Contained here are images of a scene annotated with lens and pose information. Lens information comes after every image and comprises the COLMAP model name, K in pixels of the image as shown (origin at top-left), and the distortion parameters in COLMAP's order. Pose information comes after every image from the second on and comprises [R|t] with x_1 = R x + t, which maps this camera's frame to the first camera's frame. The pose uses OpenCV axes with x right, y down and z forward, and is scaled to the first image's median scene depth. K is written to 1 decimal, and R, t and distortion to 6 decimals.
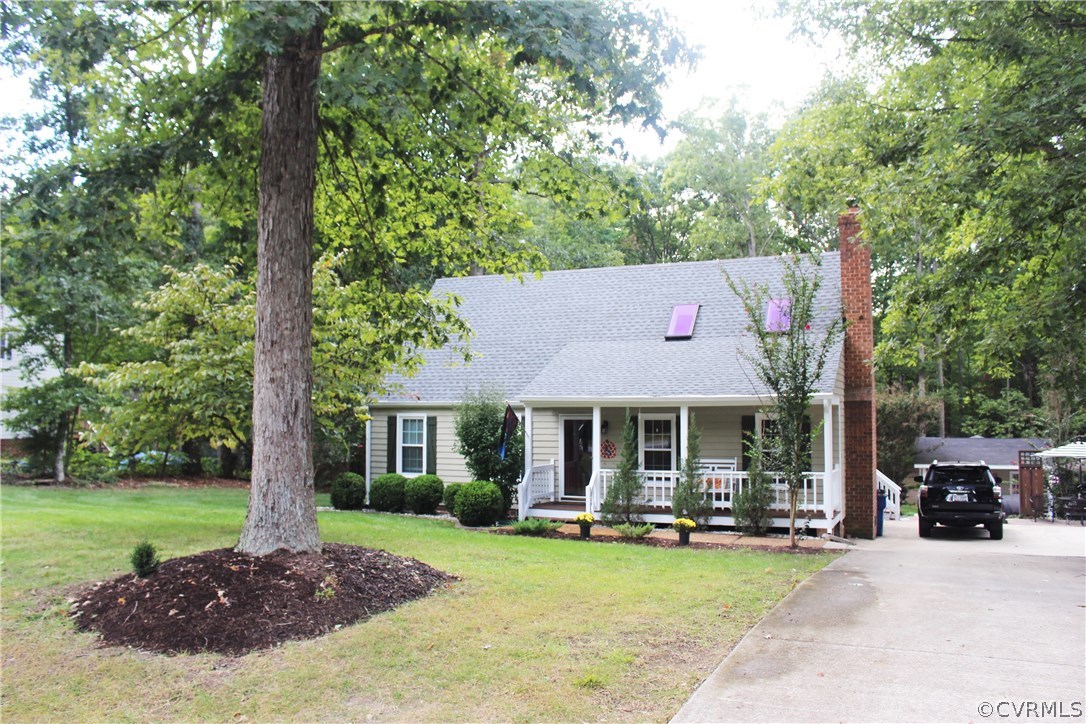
lens RADIAL K [[1067.6, 0, 538.4], [0, 1067.6, 359.2], [0, 0, 1]] dist [-0.067985, 0.000000]
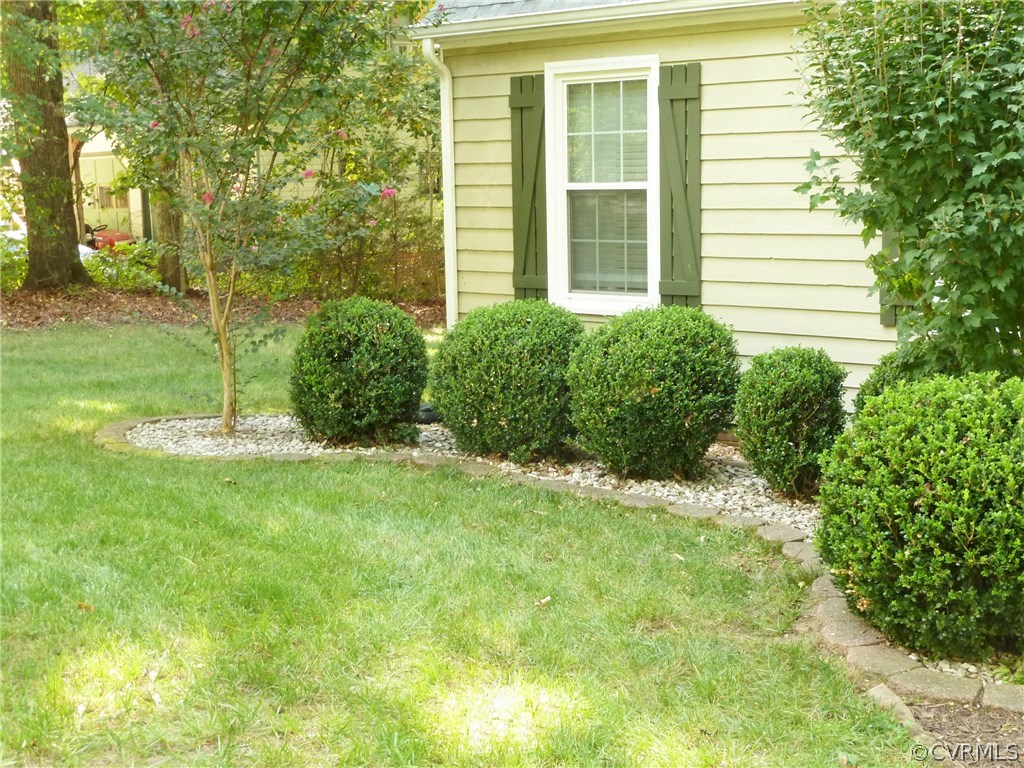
lens RADIAL K [[1153.8, 0, 511.7], [0, 1153.8, 387.7], [0, 0, 1]] dist [-0.100340, 0.000000]
pose [[0.970830, 0.013194, -0.239404, -0.079666], [0.042212, 0.973484, 0.224825, 0.070447], [0.236023, -0.228373, 0.944531, 0.784185]]
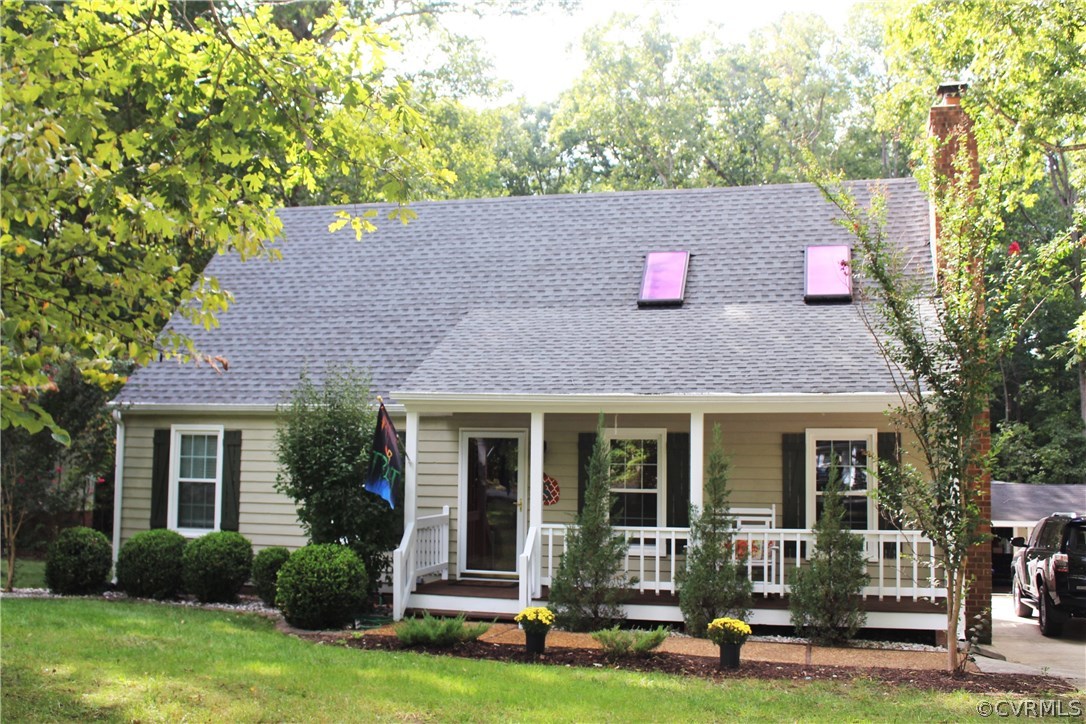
lens RADIAL K [[1252.4, 0, 545.9], [0, 1252.4, 368.1], [0, 0, 1]] dist [-0.065430, 0.000000]
pose [[0.986536, 0.024193, 0.161747, -0.046445], [-0.020596, 0.999503, -0.023876, 0.035126], [-0.162244, 0.020224, 0.986543, 0.332086]]
